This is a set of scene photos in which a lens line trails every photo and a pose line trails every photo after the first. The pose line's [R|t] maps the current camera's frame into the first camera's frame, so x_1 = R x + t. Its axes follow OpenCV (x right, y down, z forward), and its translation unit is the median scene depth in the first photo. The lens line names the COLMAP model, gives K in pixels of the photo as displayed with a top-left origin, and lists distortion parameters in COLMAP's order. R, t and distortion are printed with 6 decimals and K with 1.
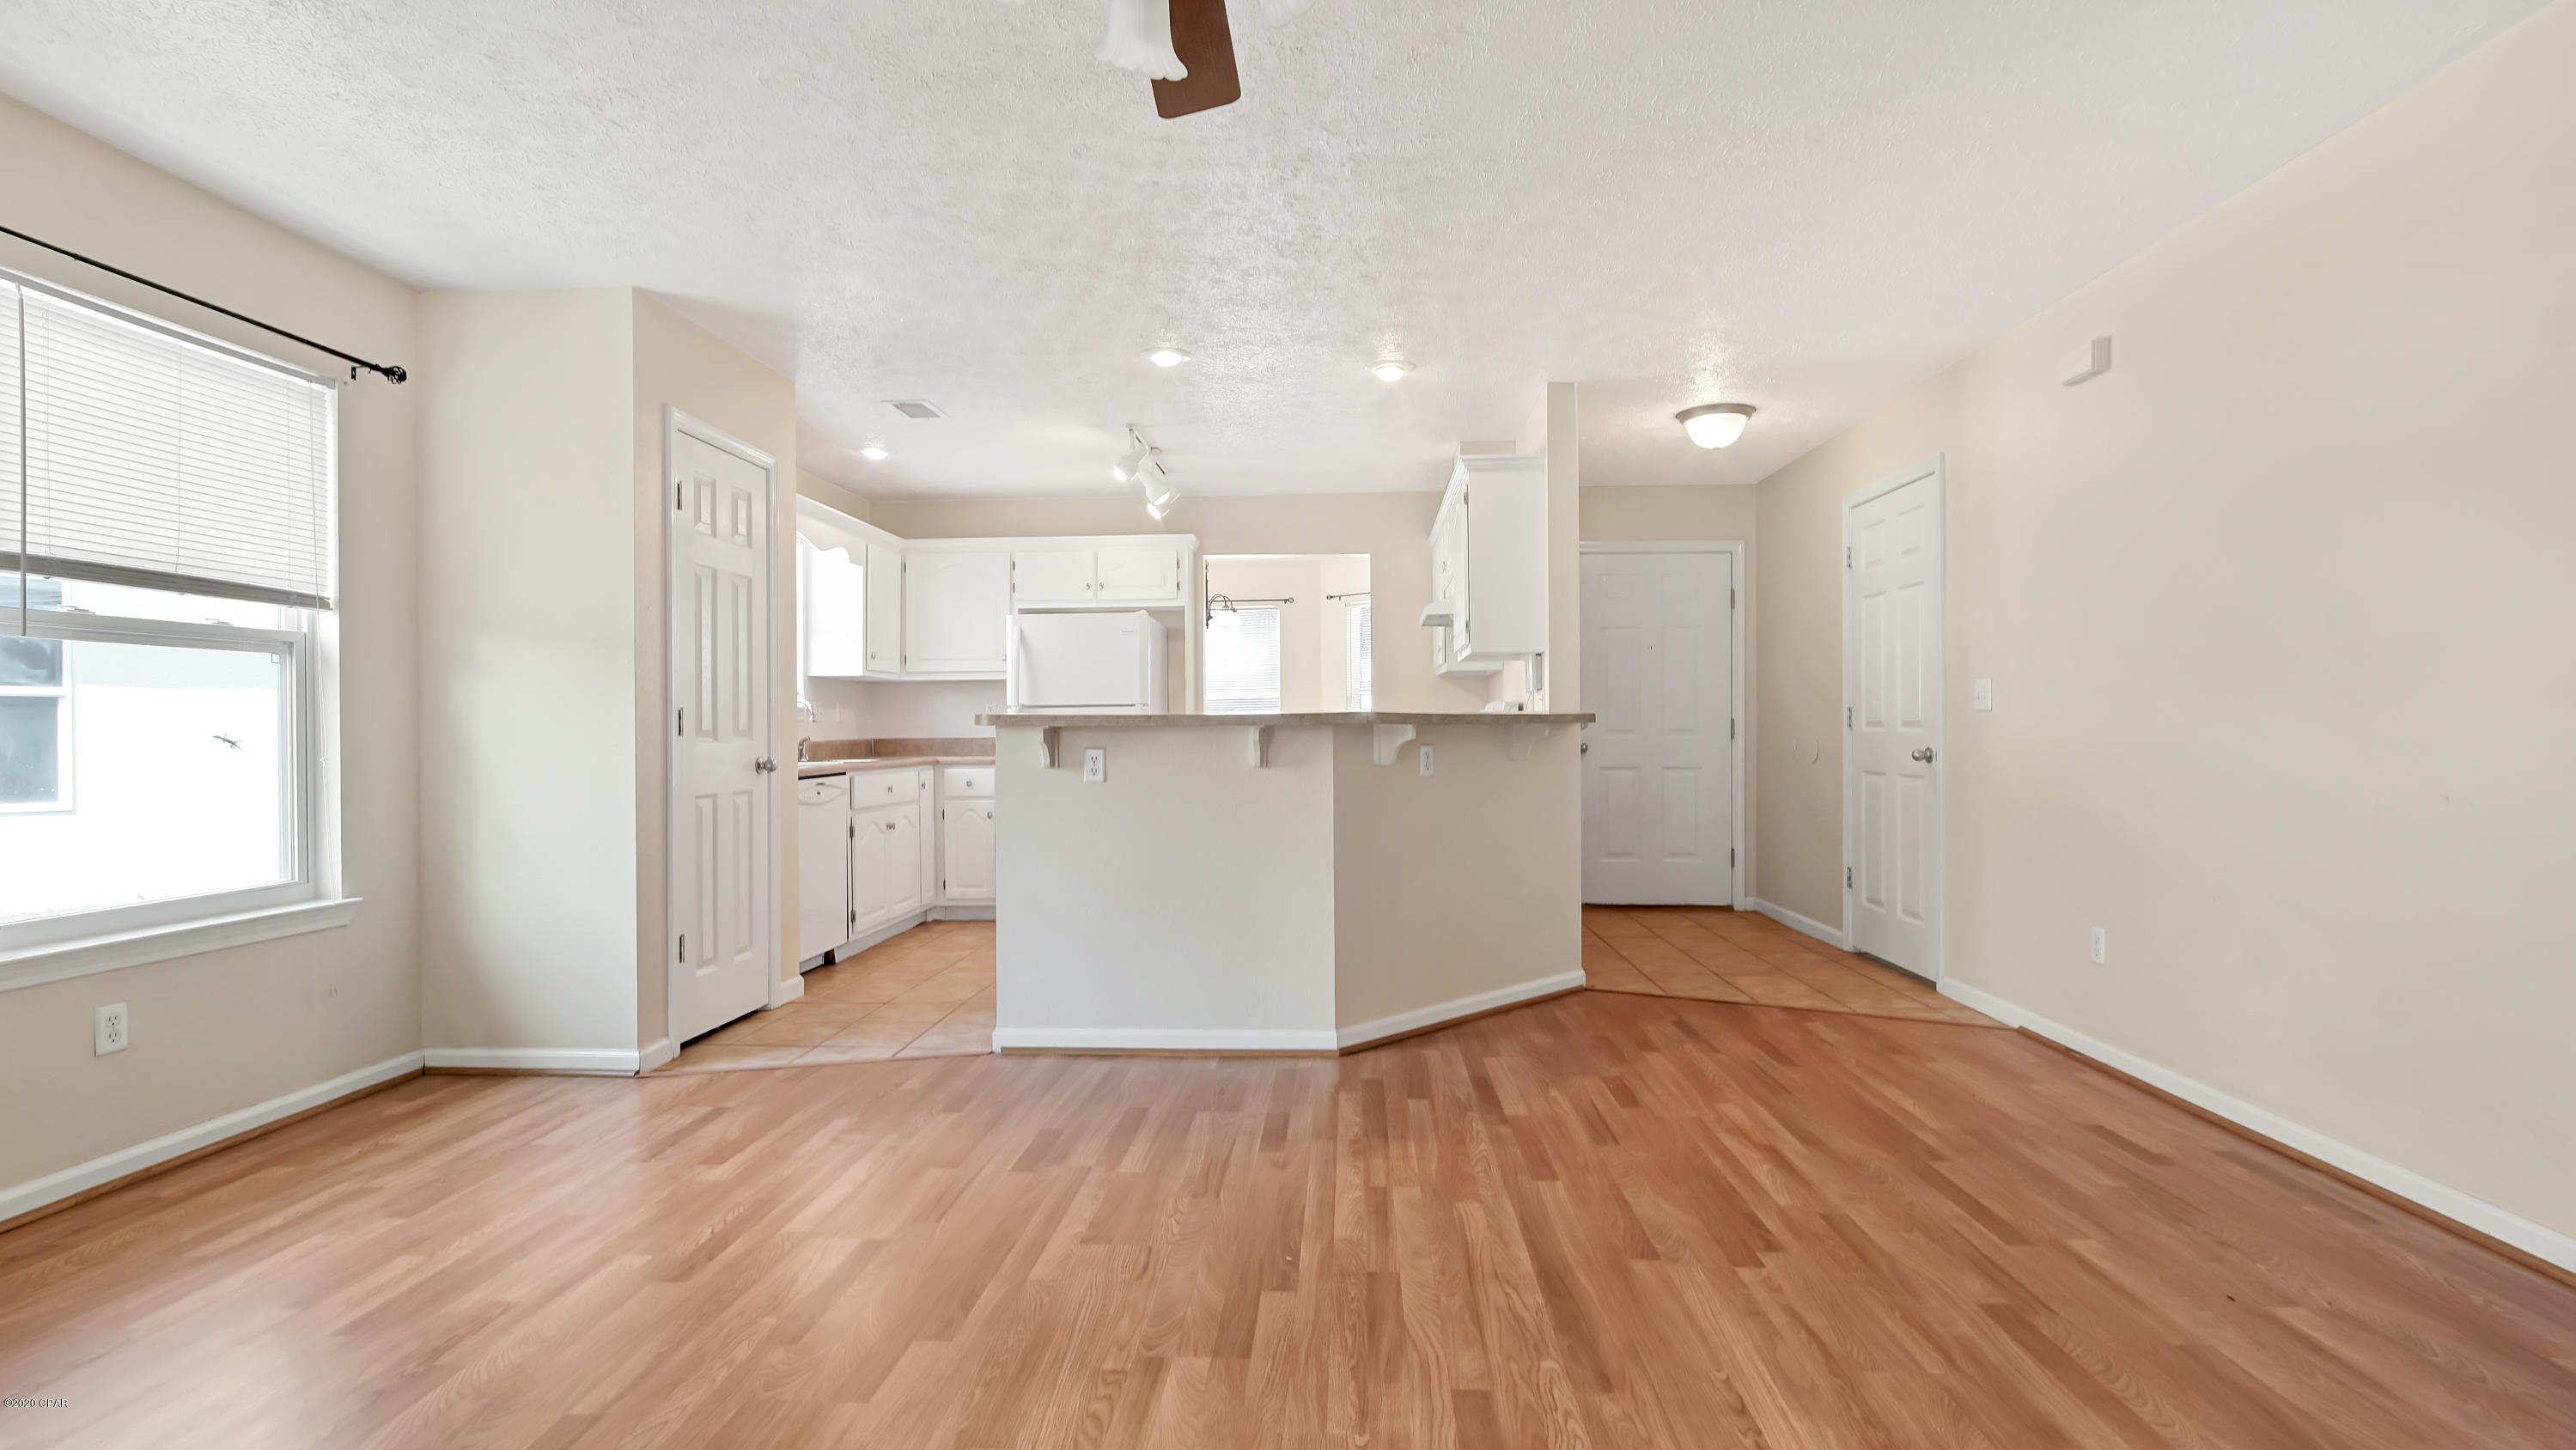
lens RADIAL K [[1224.6, 0, 1306.9], [0, 1224.6, 735.6], [0, 0, 1]] dist [-0.006801, 0.002623]
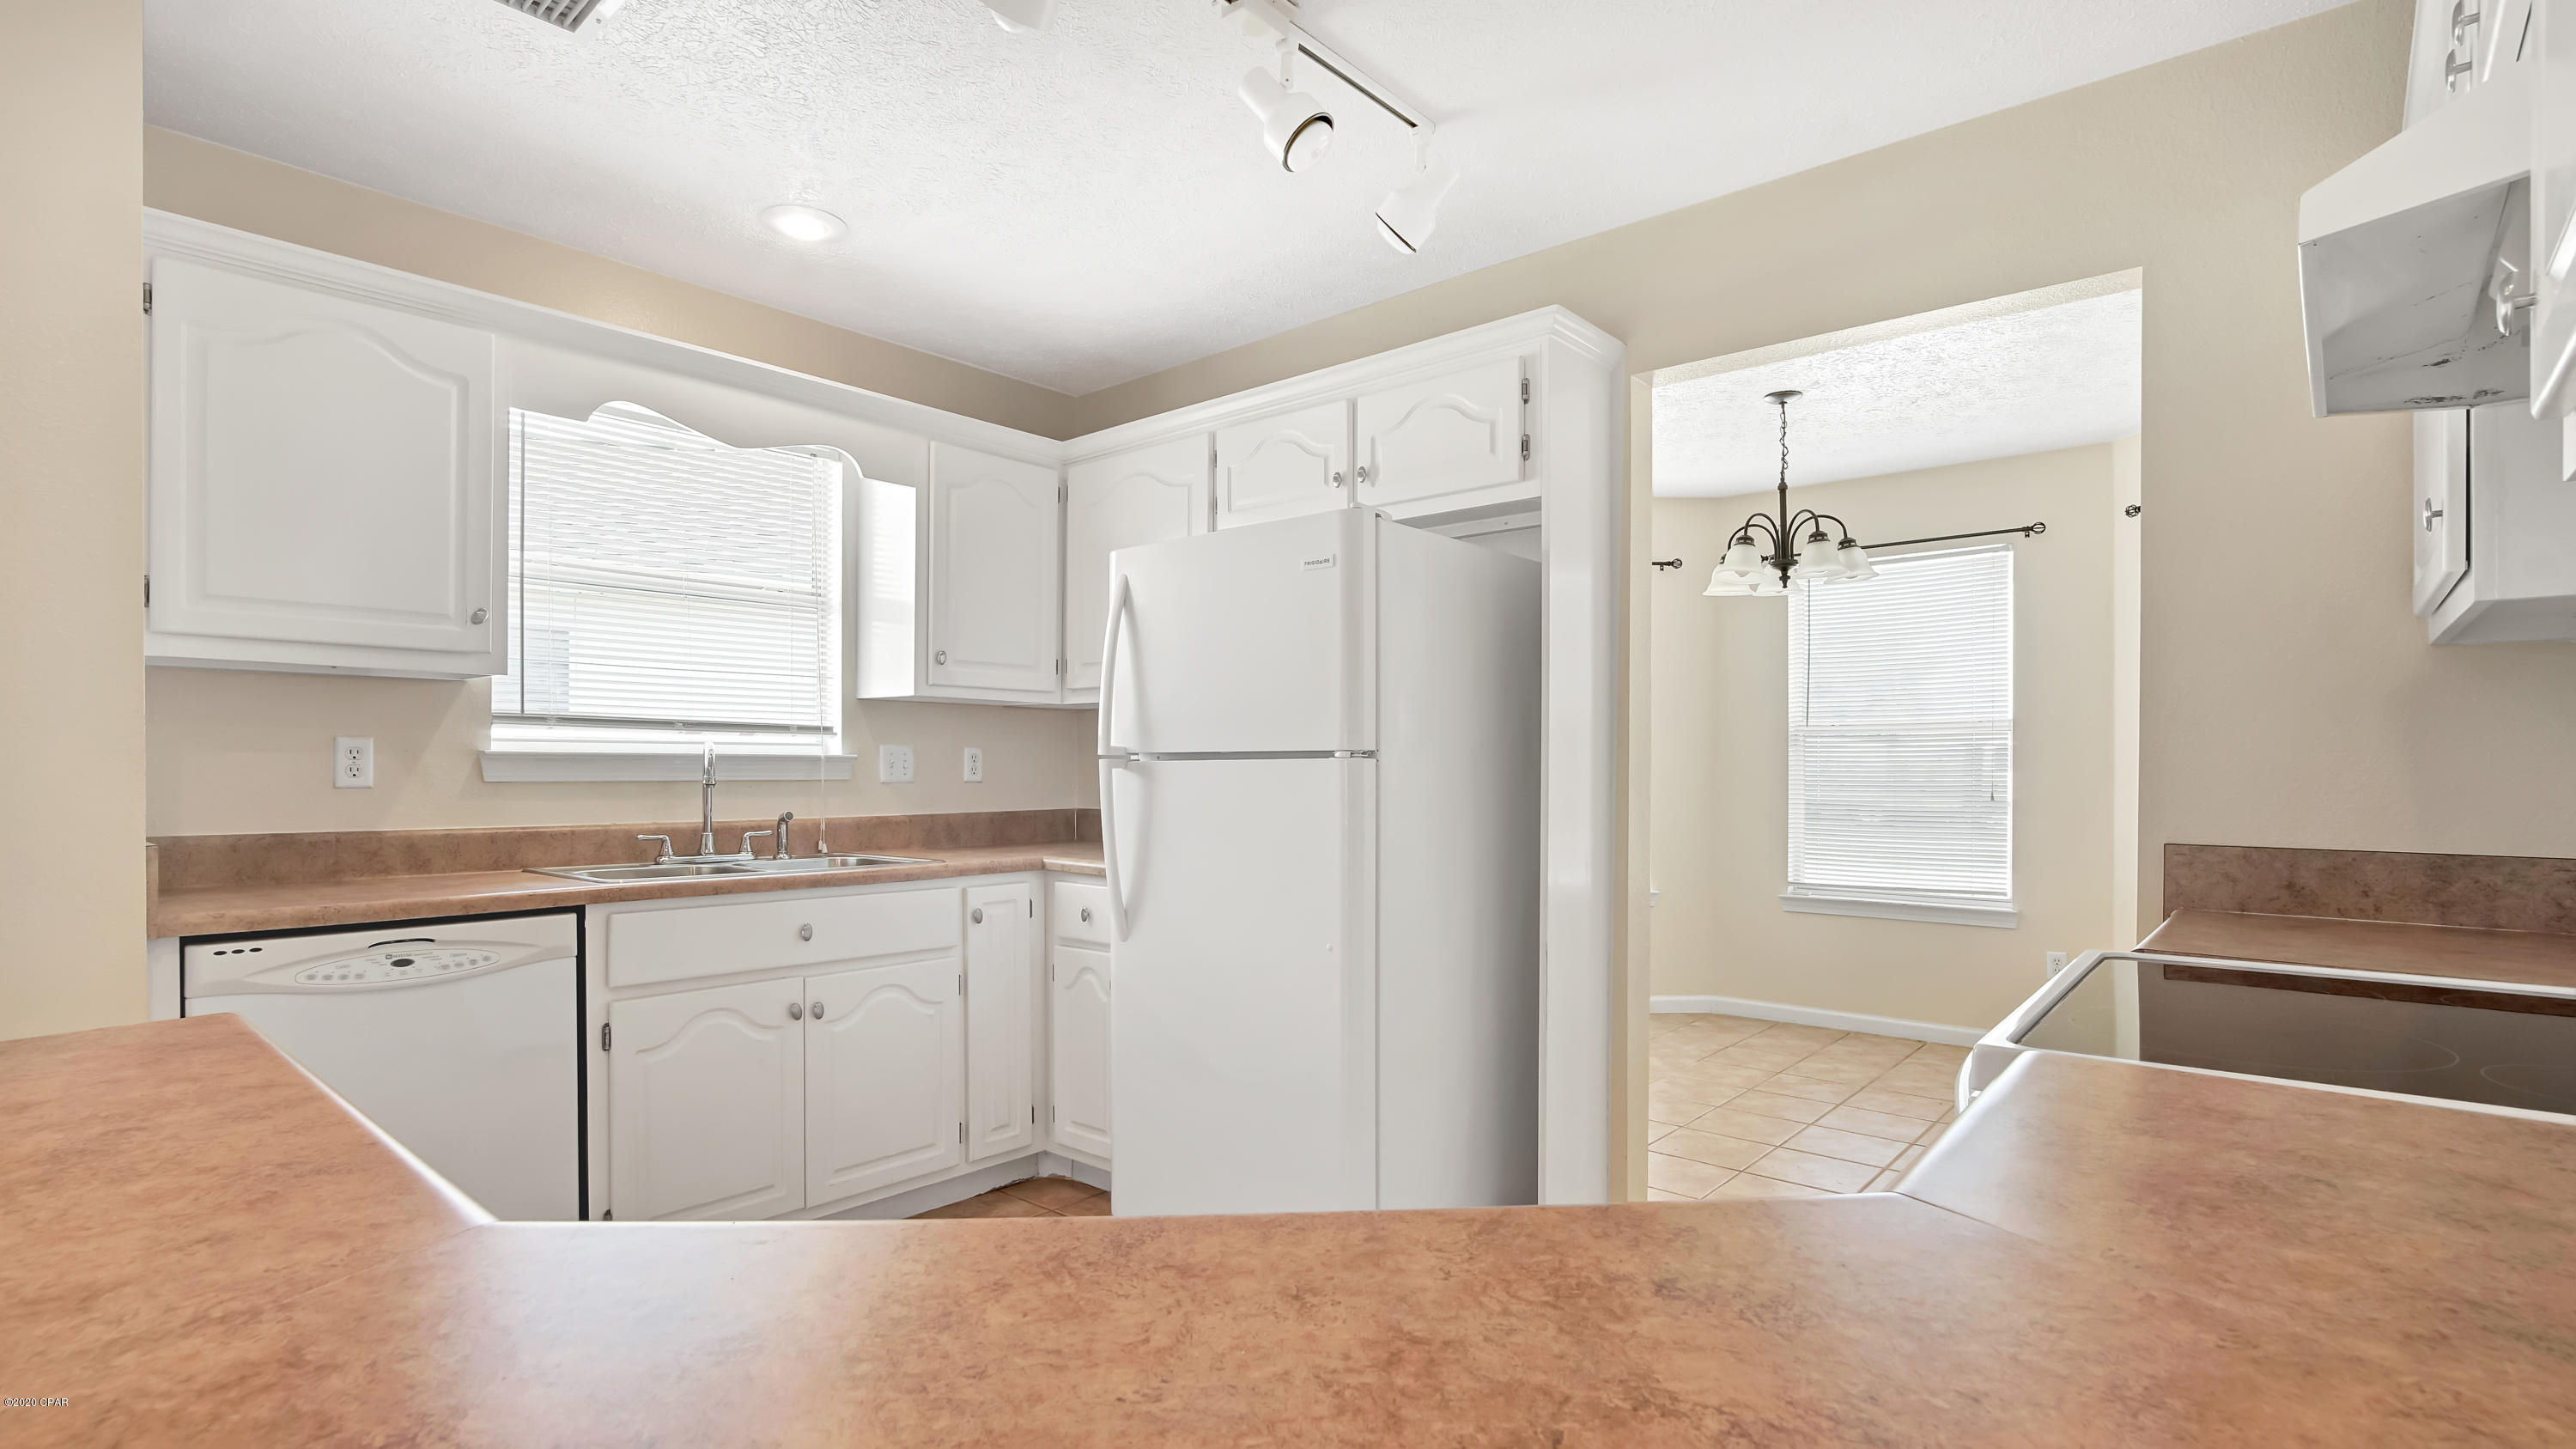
lens RADIAL K [[1224.8, 0, 1294.6], [0, 1224.8, 760.2], [0, 0, 1]] dist [-0.006801, 0.002623]
pose [[0.787473, 0.007363, -0.616306, 0.083454], [-0.010970, 0.999938, -0.002070, -0.021283], [0.616252, 0.008391, 0.787504, 0.668232]]
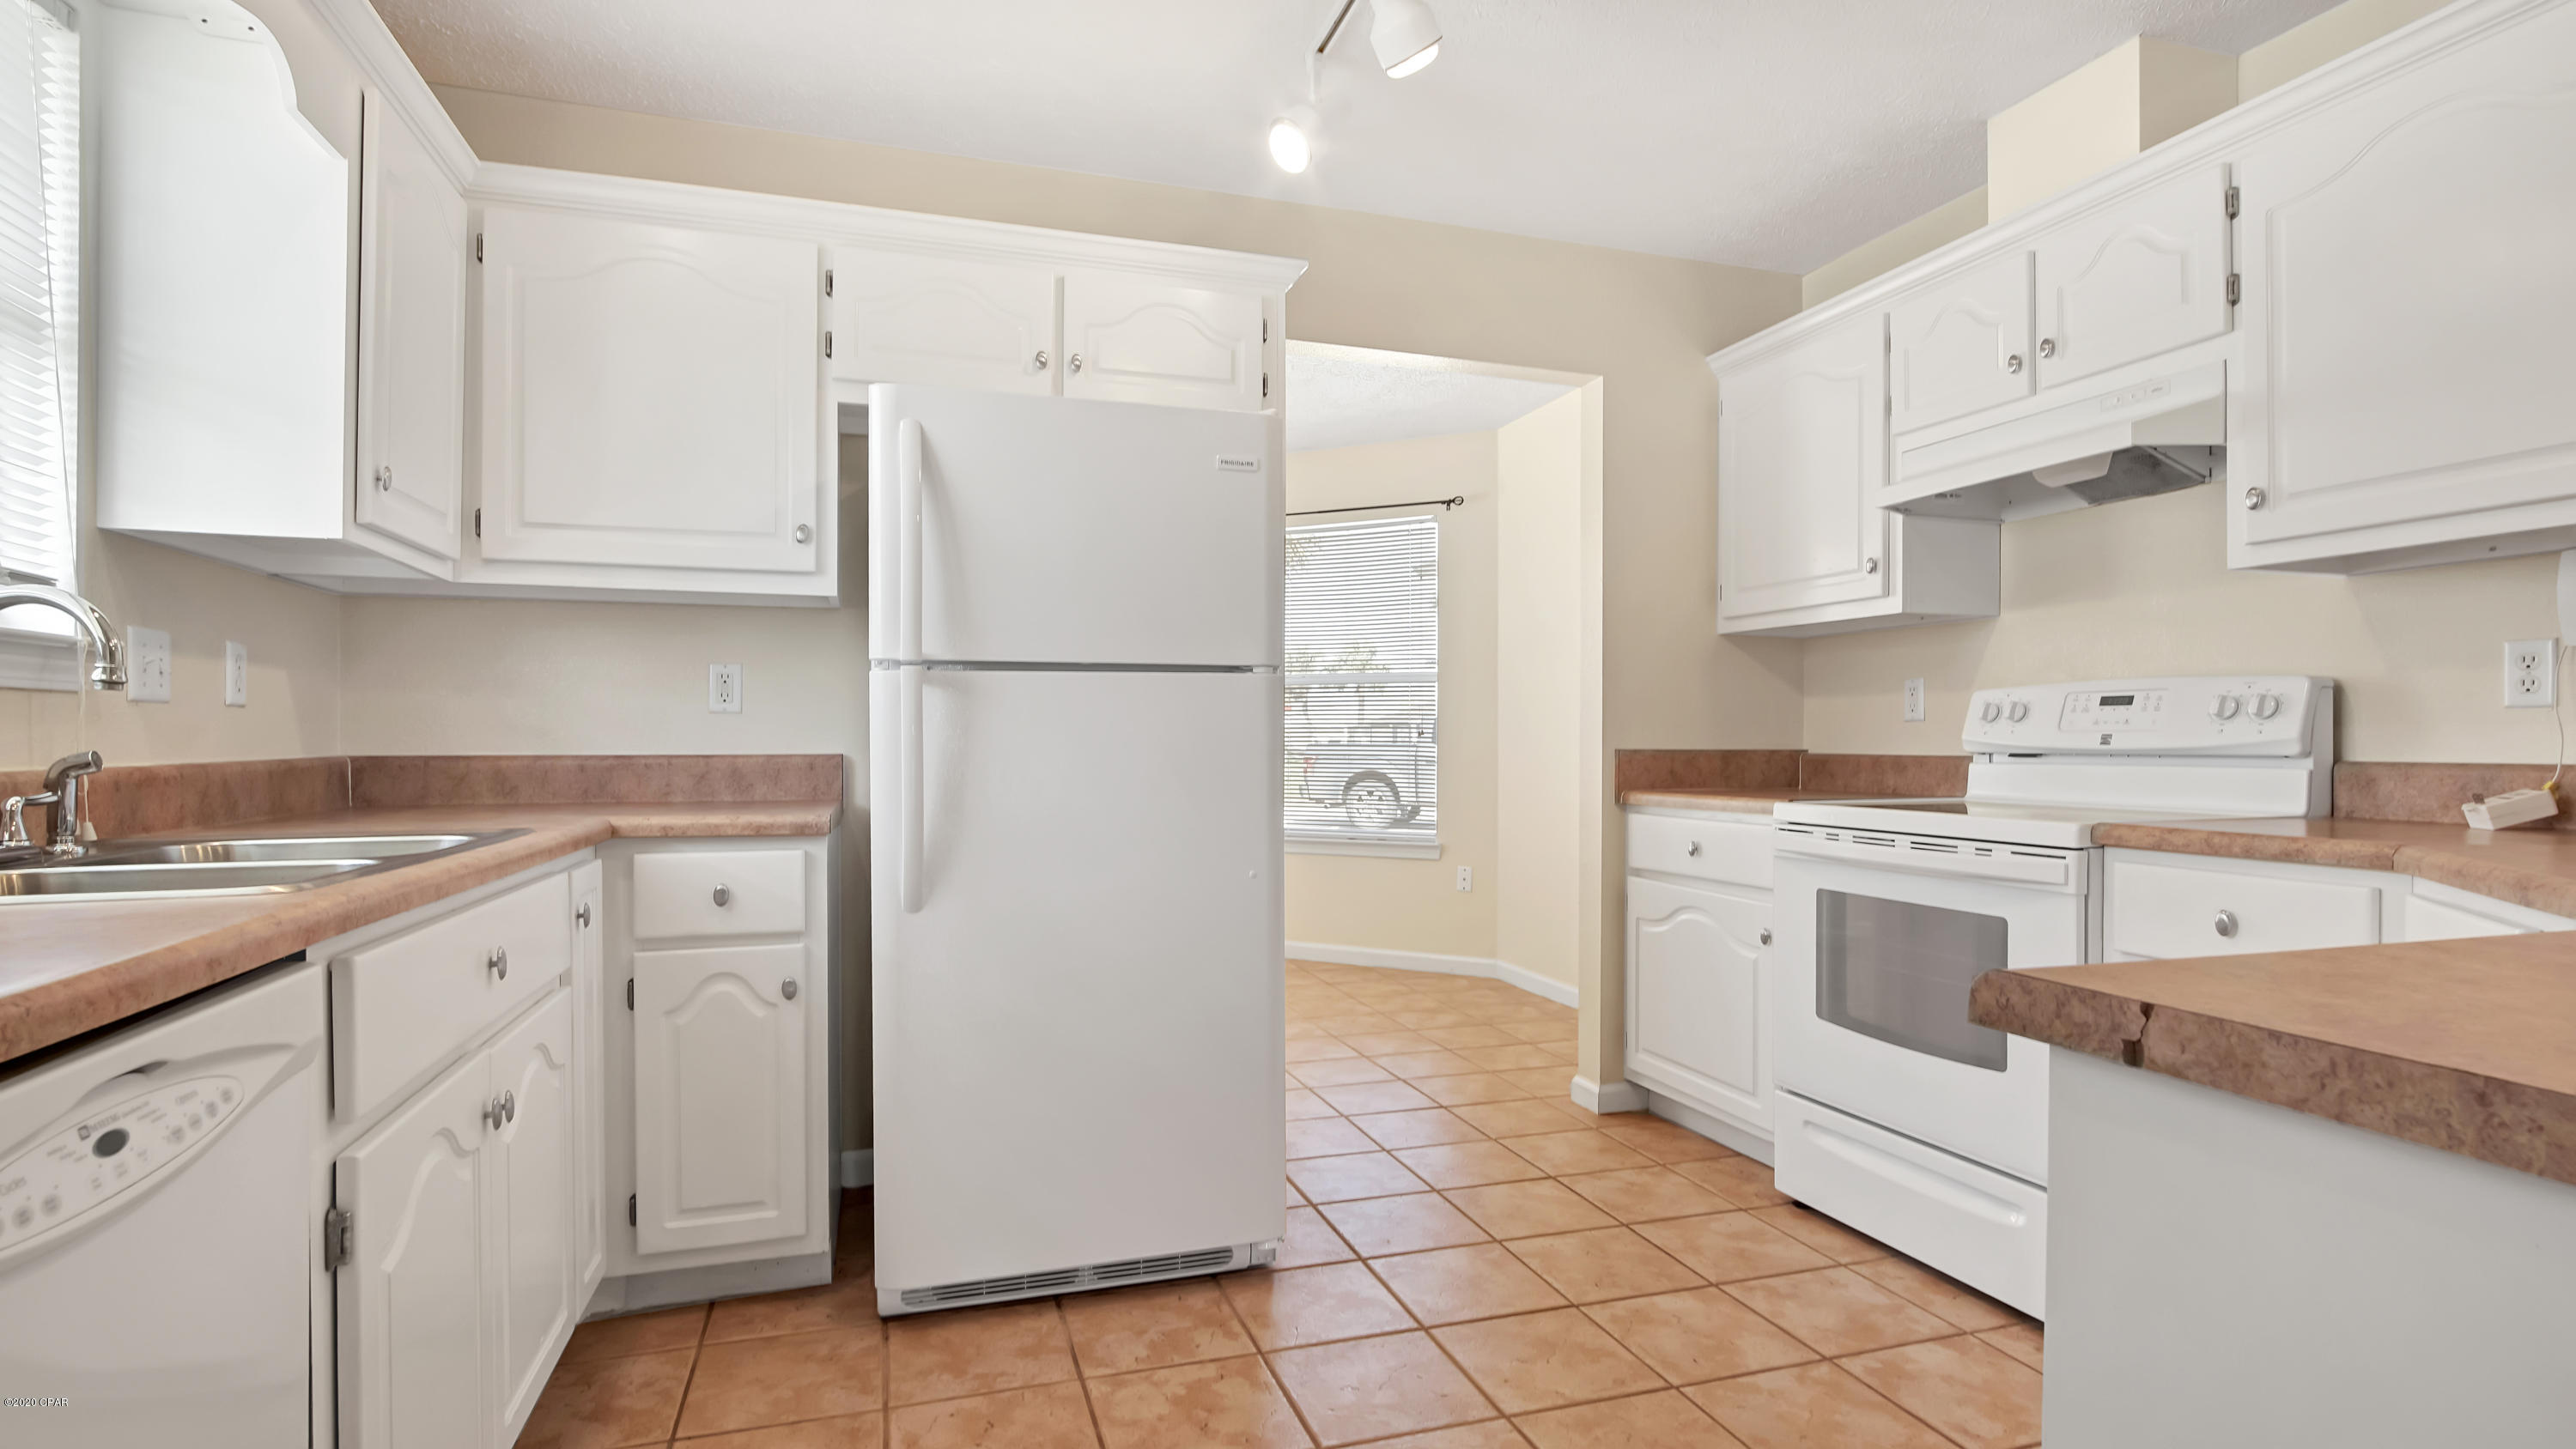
lens RADIAL K [[1224.4, 0, 1279.5], [0, 1224.4, 739.6], [0, 0, 1]] dist [-0.006801, 0.002623]
pose [[0.935842, 0.008841, 0.352309, -0.250688], [-0.006552, 0.999949, -0.007691, -0.001354], [-0.352359, 0.004890, 0.935852, 0.637140]]
